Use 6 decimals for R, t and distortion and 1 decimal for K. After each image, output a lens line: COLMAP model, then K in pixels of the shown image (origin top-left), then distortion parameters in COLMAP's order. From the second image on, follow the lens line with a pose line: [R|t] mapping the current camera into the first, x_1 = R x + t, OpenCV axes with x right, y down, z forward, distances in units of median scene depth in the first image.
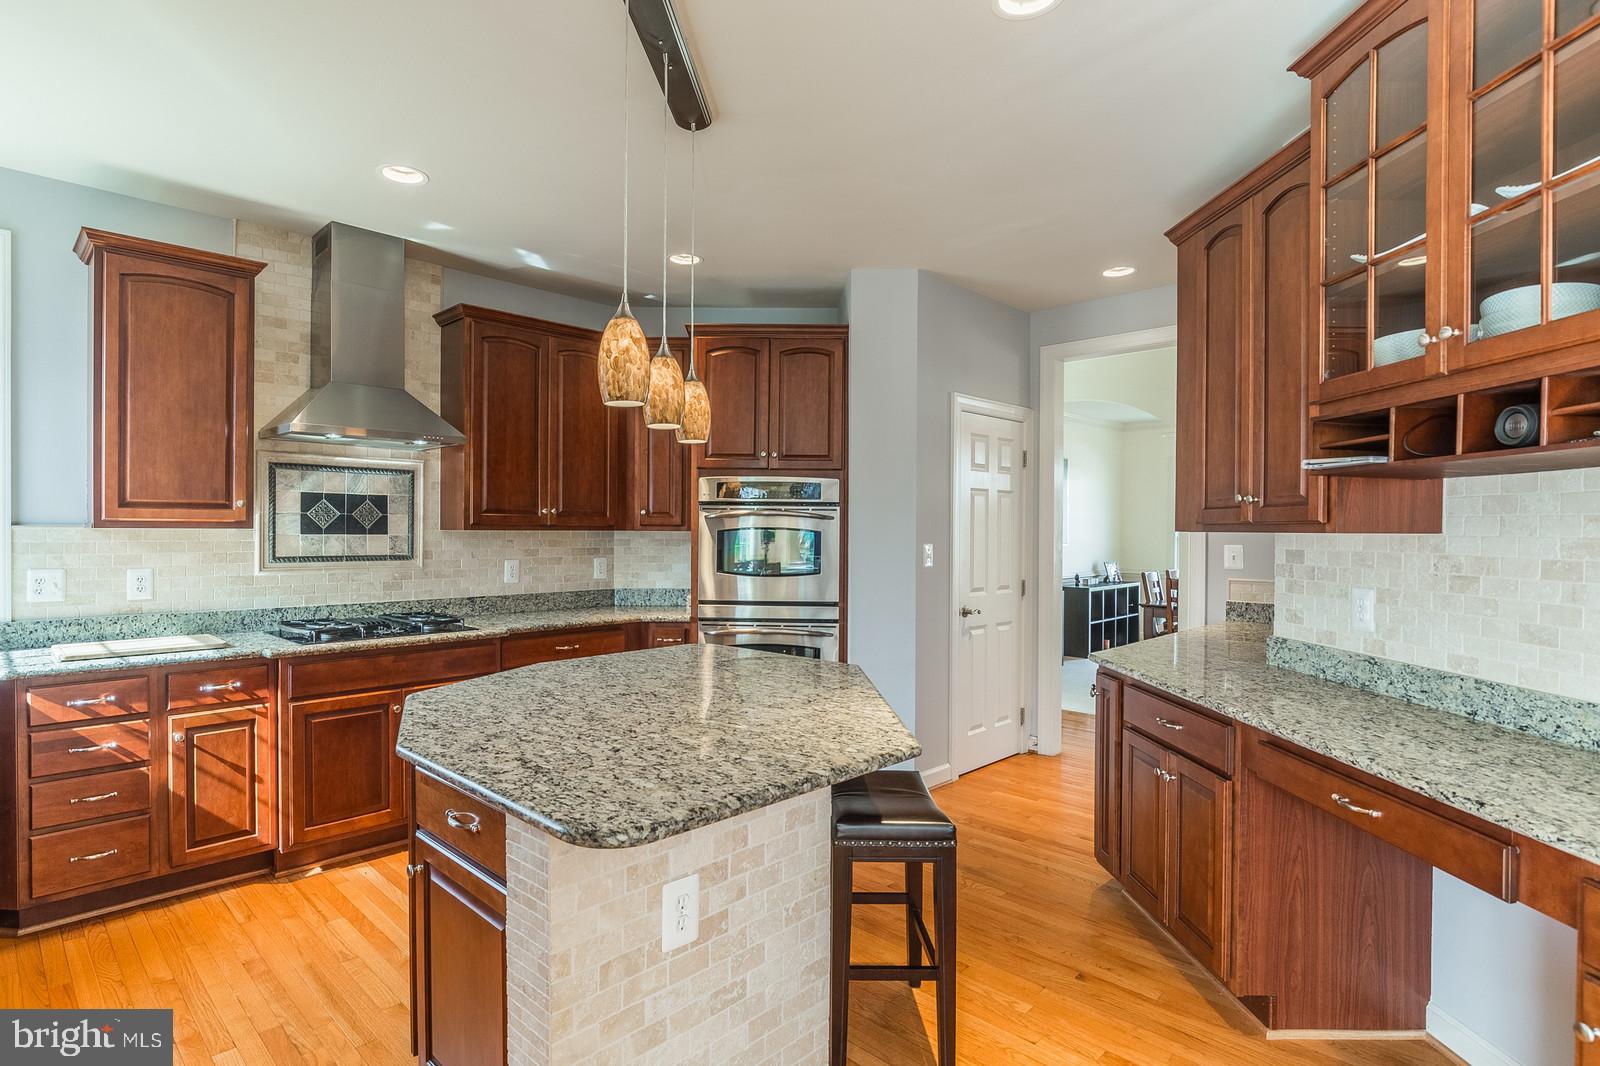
lens RADIAL K [[798.3, 0, 748.6], [0, 798.3, 534.9], [0, 0, 1]] dist [-0.010537, -0.000373]
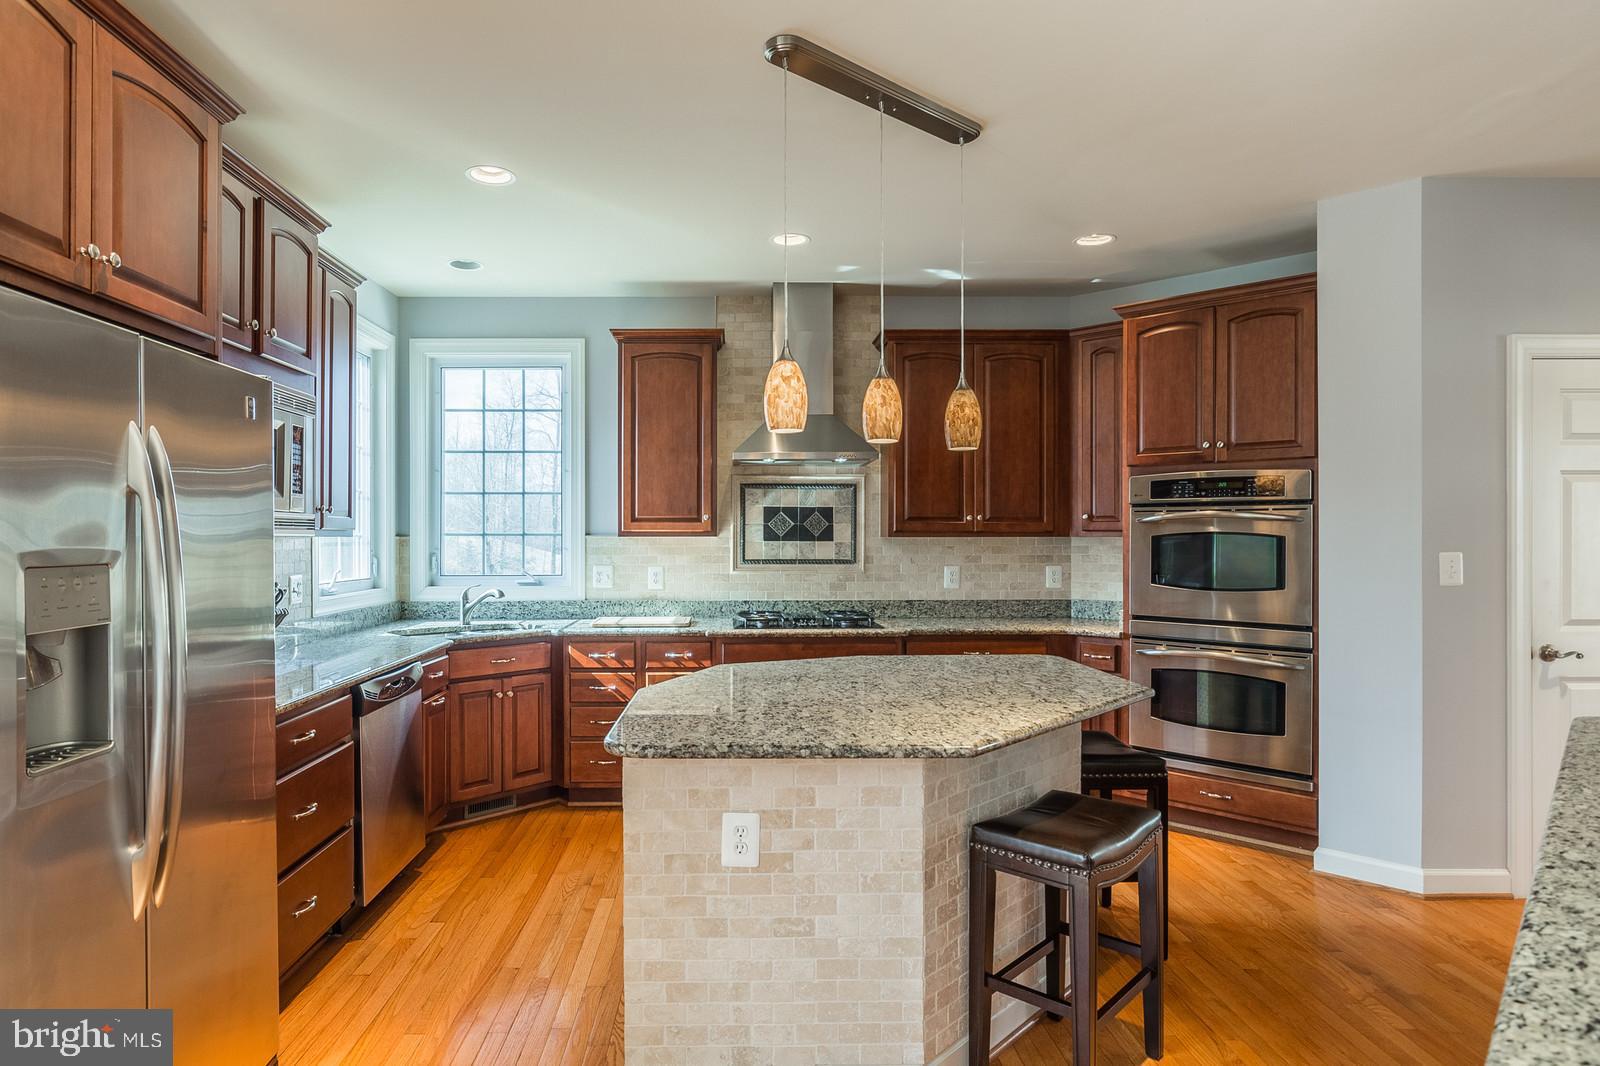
lens RADIAL K [[879.7, 0, 757.2], [0, 879.7, 534.6], [0, 0, 1]] dist [-0.004395, -0.000574]
pose [[0.738625, -0.007311, -0.674077, 0.341507], [0.001048, 0.999952, -0.009697, 0.002137], [0.674116, 0.006456, 0.738598, -0.004468]]
